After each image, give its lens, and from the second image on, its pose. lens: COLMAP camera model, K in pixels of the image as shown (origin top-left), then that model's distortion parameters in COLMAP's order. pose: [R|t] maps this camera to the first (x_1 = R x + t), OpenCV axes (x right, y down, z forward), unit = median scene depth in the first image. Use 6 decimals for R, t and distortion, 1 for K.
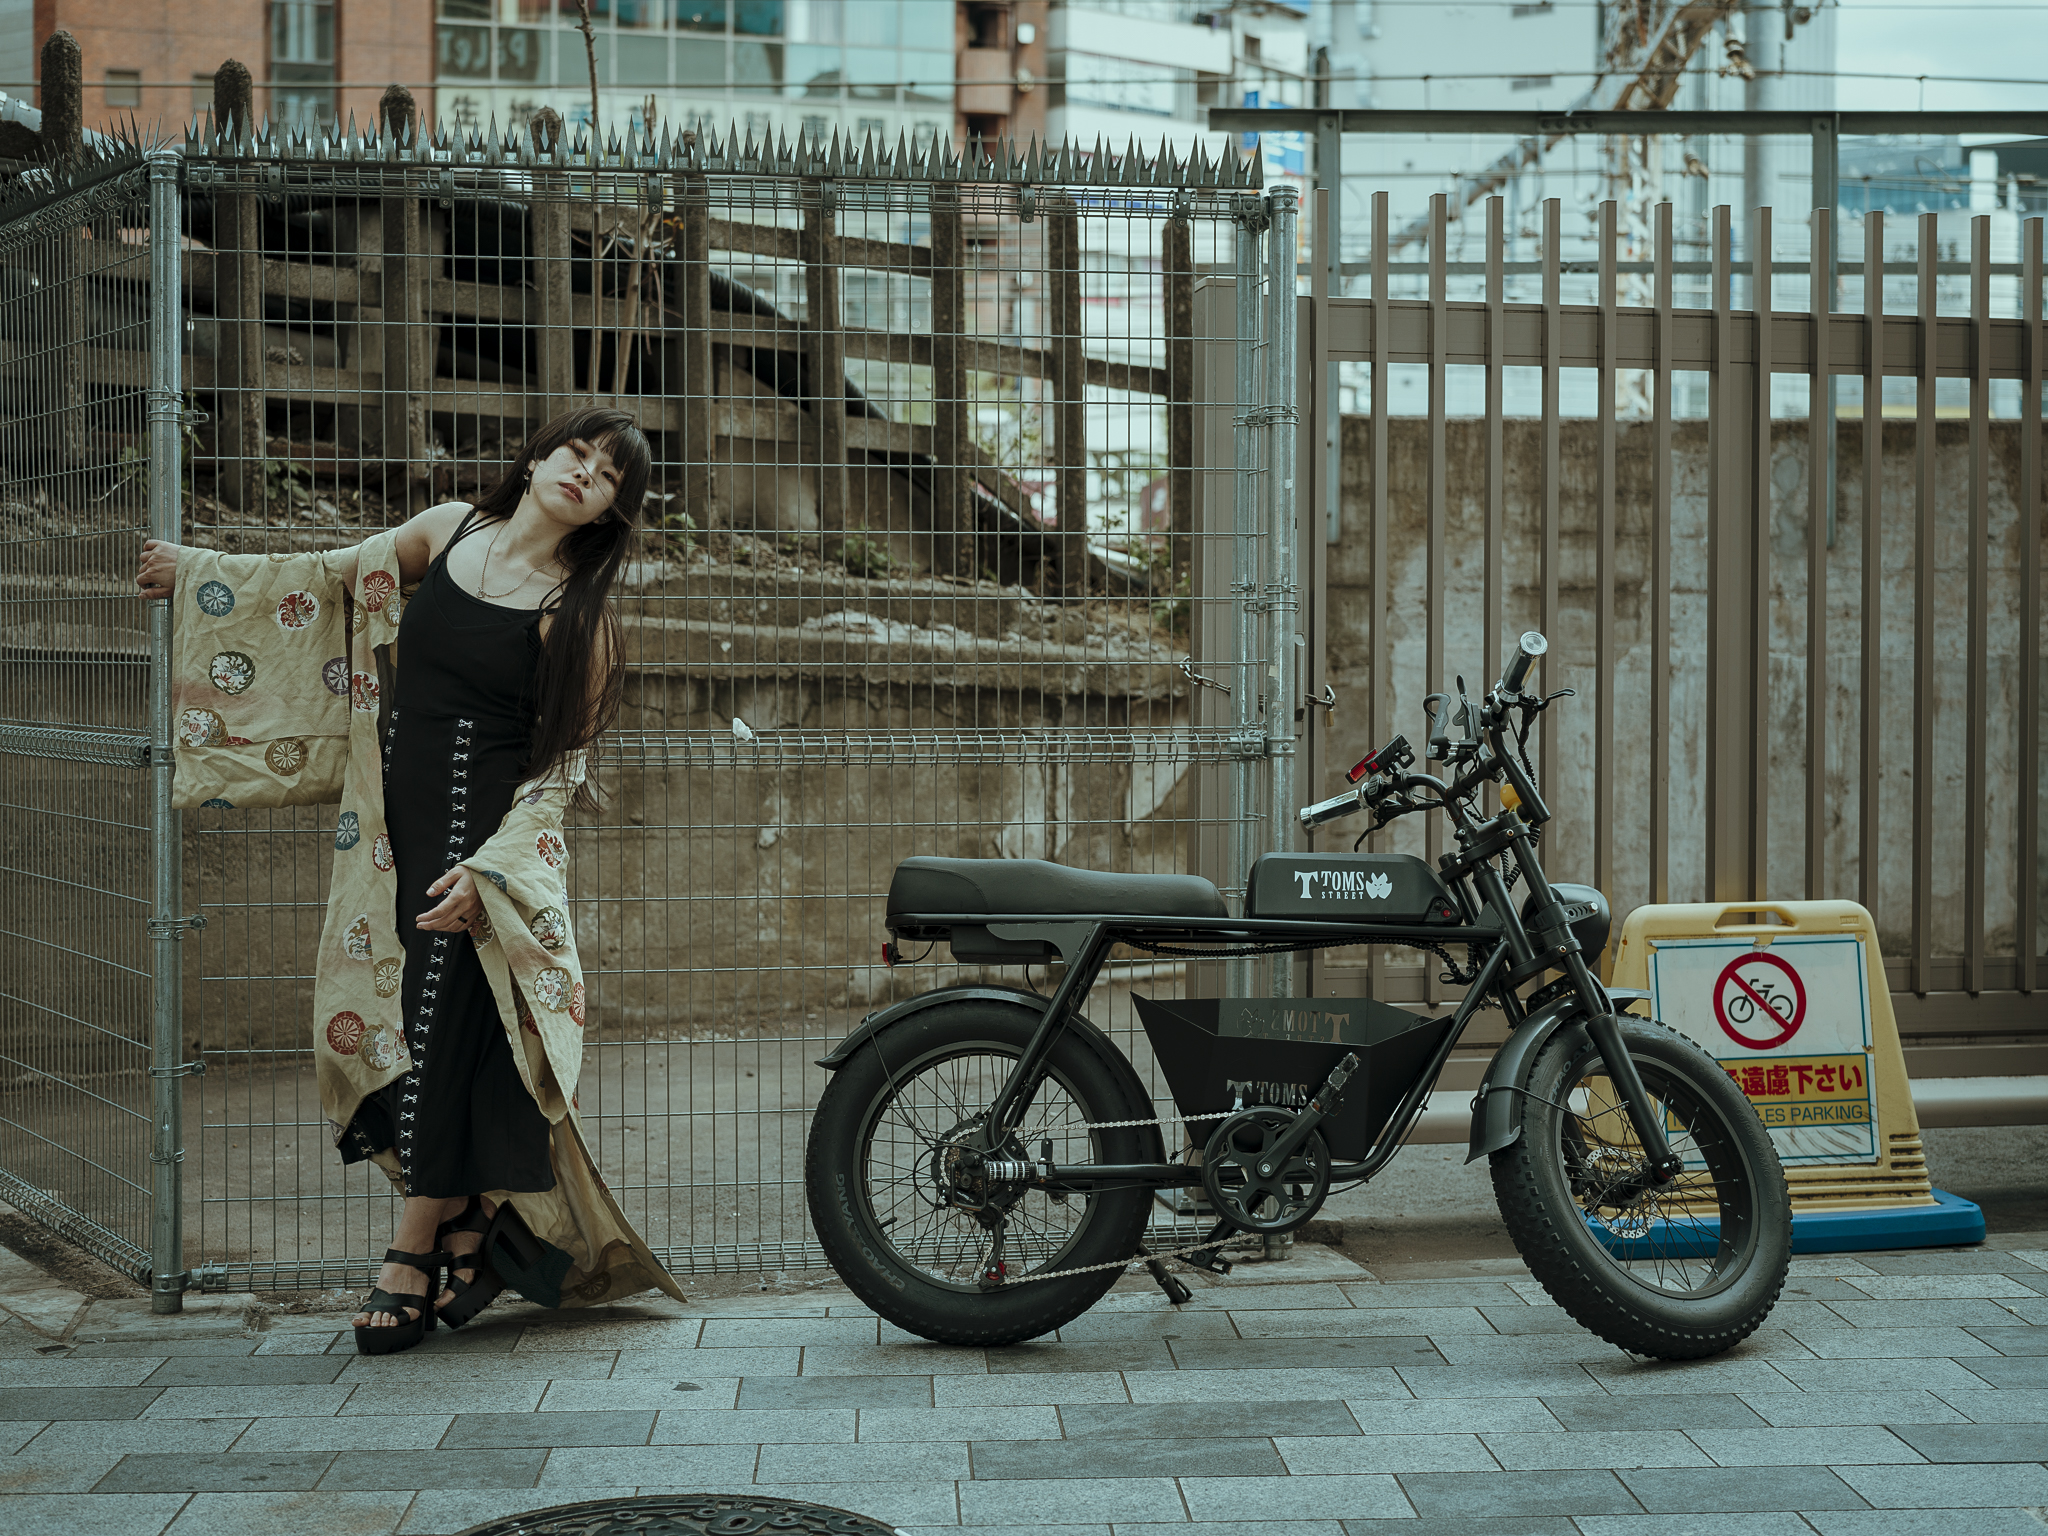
lens RADIAL K [[2906.5, 0, 1027.5], [0, 2906.5, 763.9], [0, 0, 1]] dist [-0.011515, 0.004728]
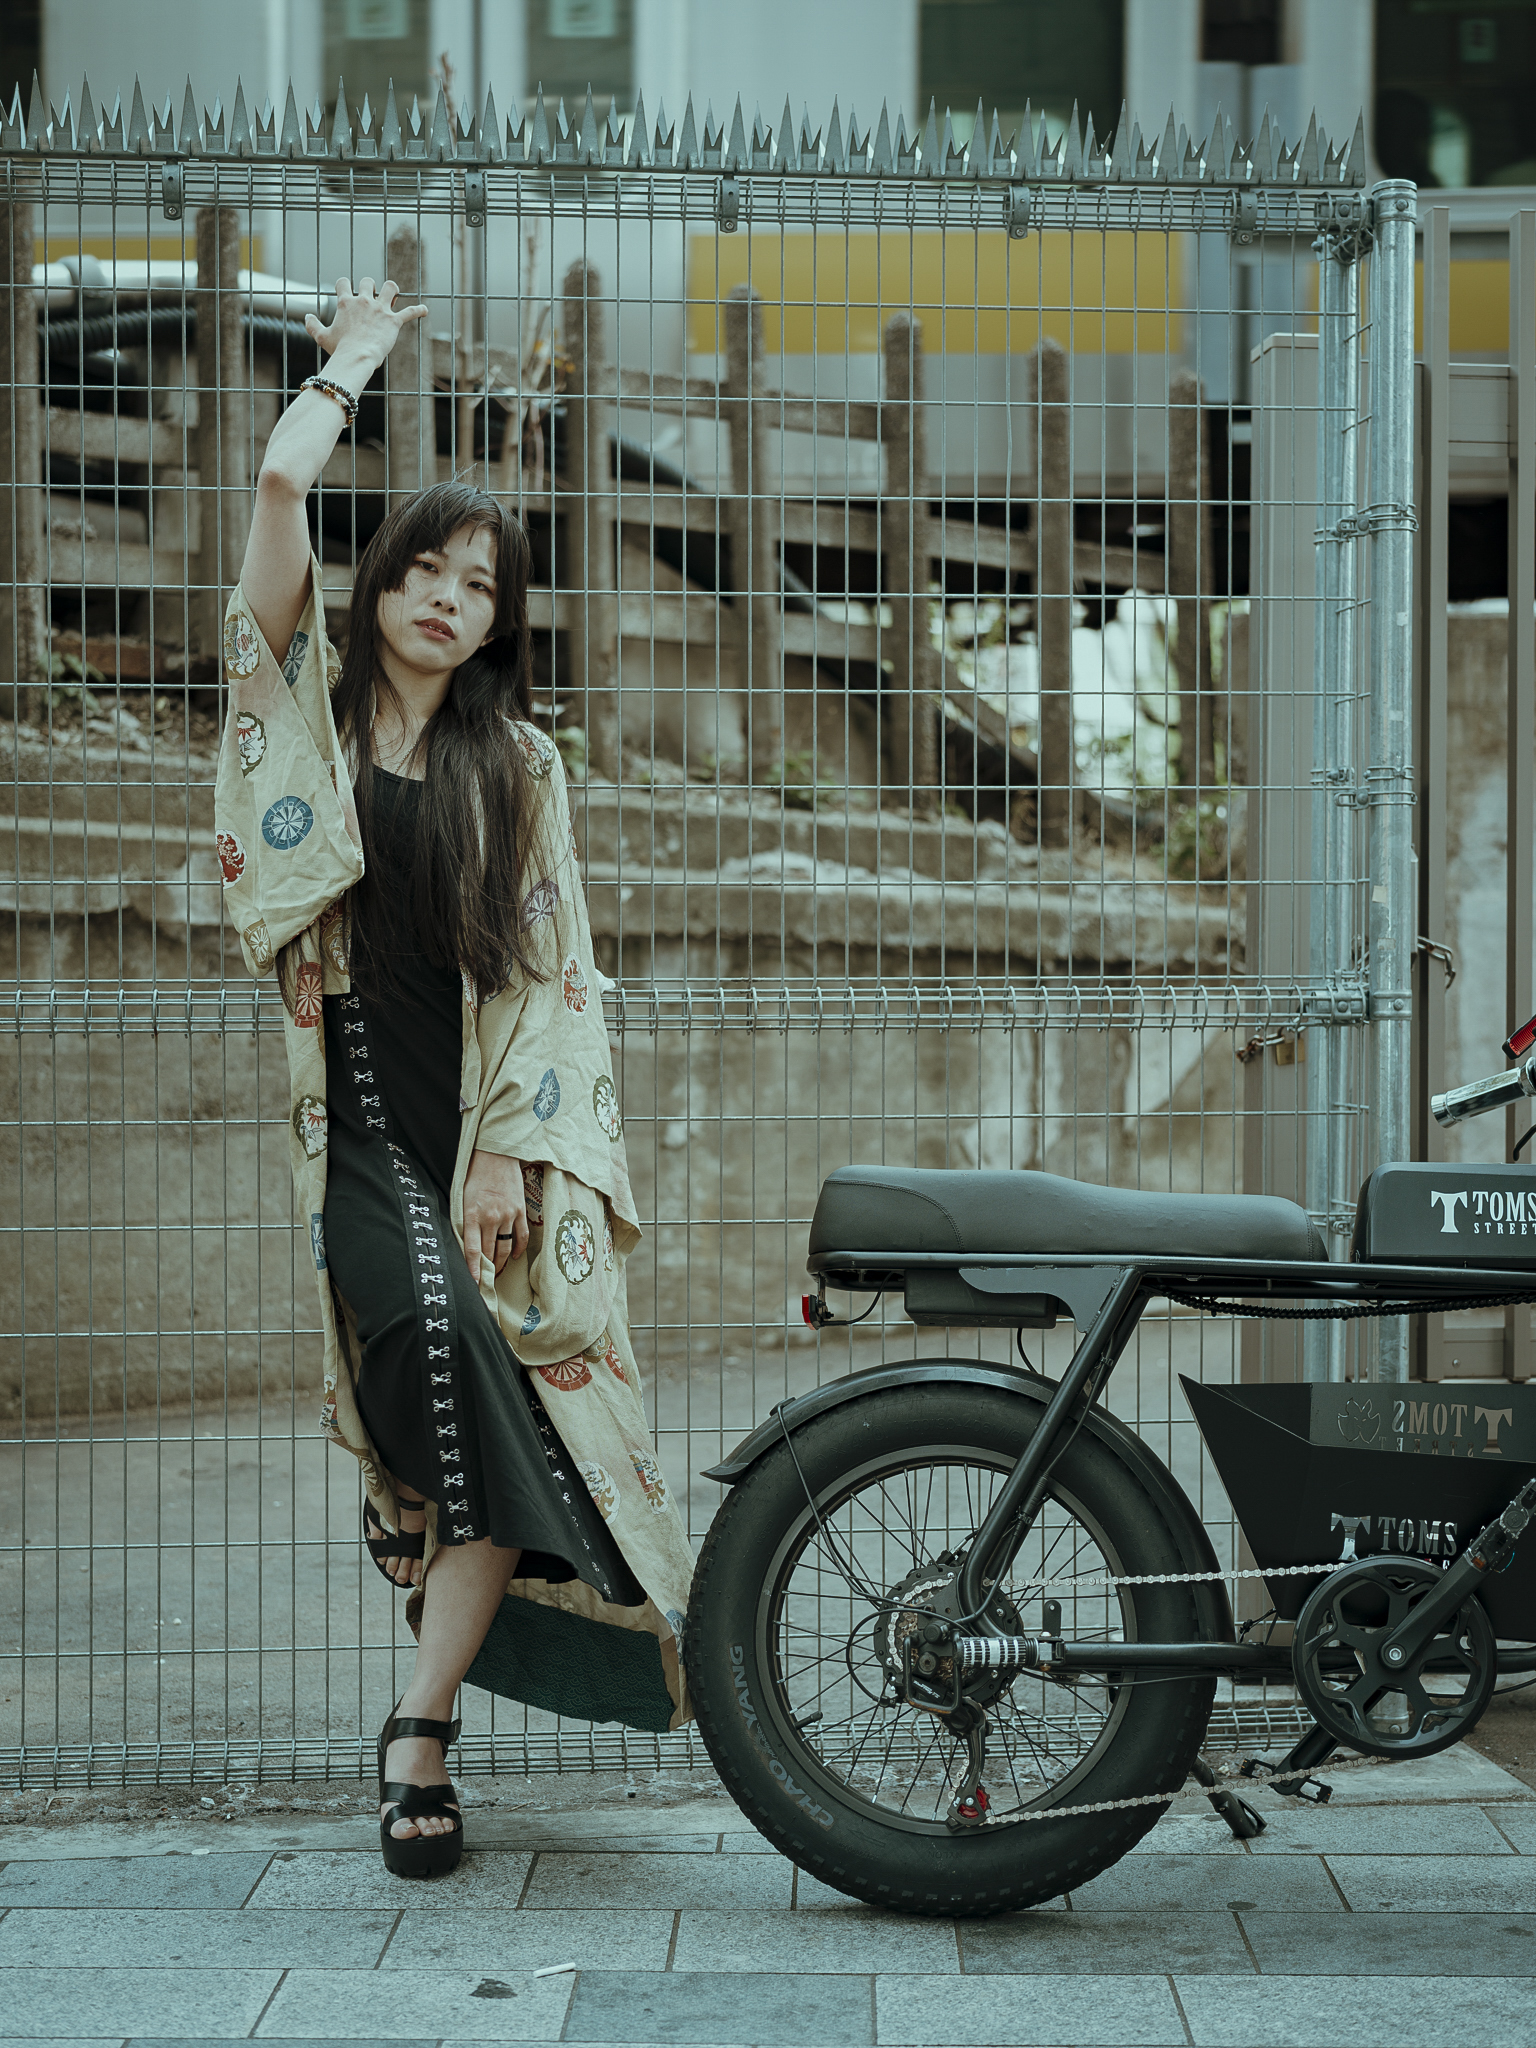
lens RADIAL K [[2997.0, 0, 768.0], [0, 2997.0, 1024.0], [0, 0, 1]] dist [-0.003565, -0.065323]
pose [[0.997296, 0.001104, -0.073479, -0.007084], [-0.001967, 0.999930, -0.011670, 0.007311], [0.073461, 0.011783, 0.997228, 0.304484]]
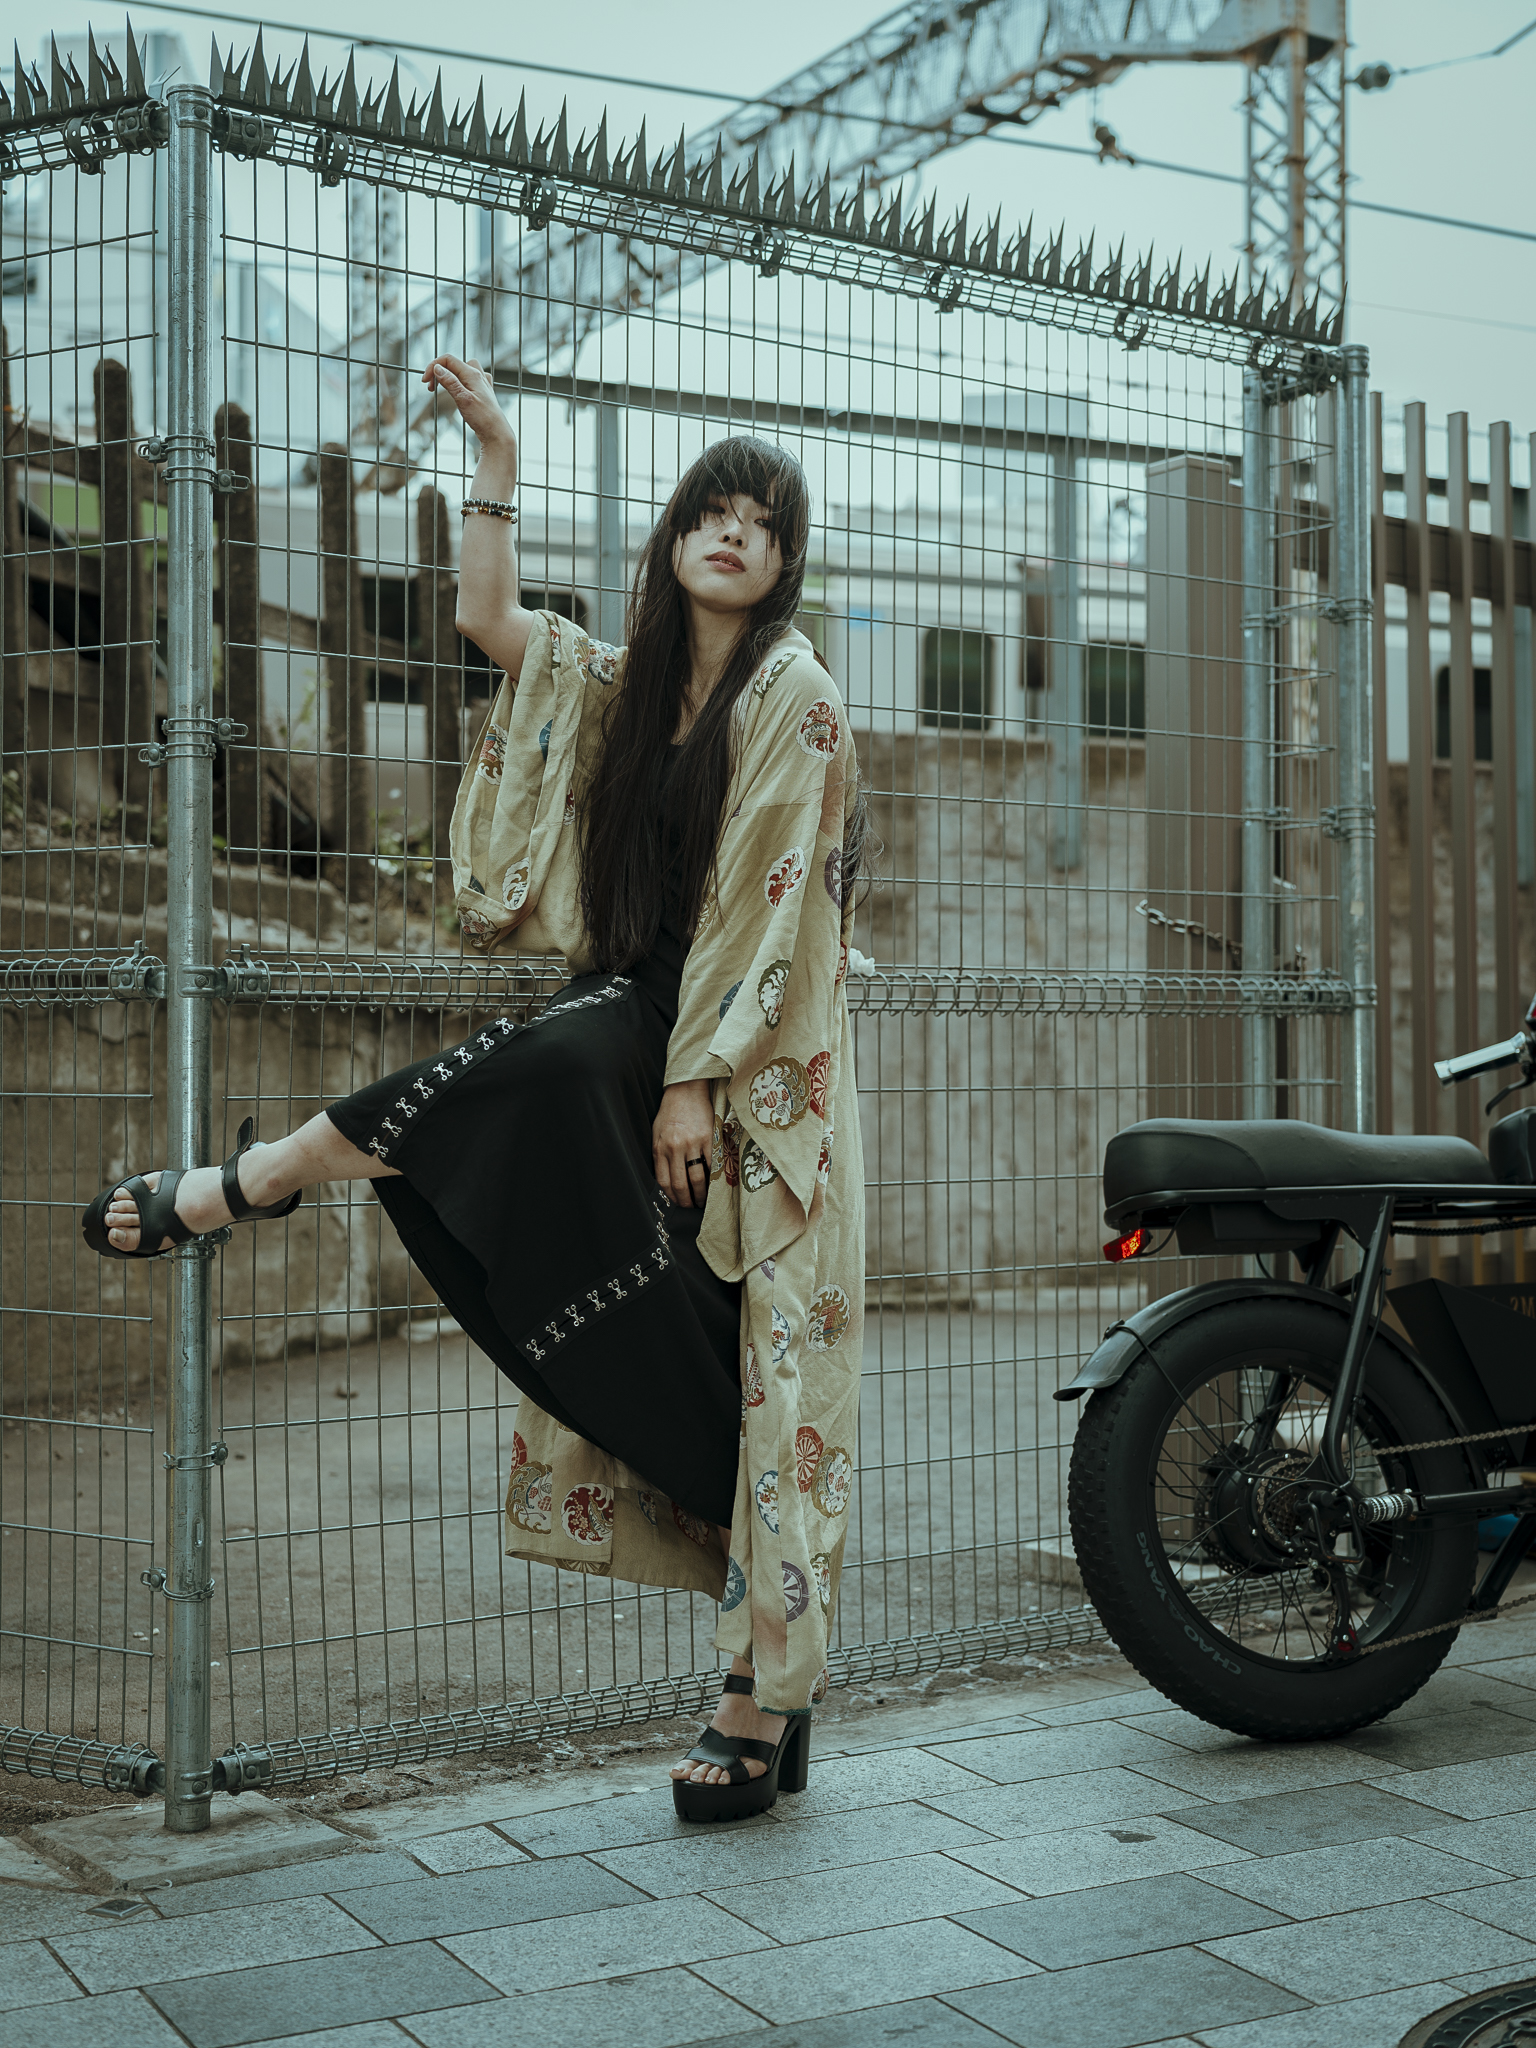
lens RADIAL K [[2771.8, 0, 767.3], [0, 2771.8, 1022.9], [0, 0, 1]] dist [-0.004865, -0.034480]
pose [[0.898371, 0.002997, 0.439227, -0.448687], [0.018589, 0.998821, -0.044838, 0.036758], [-0.438844, 0.048446, 0.897256, 0.366249]]
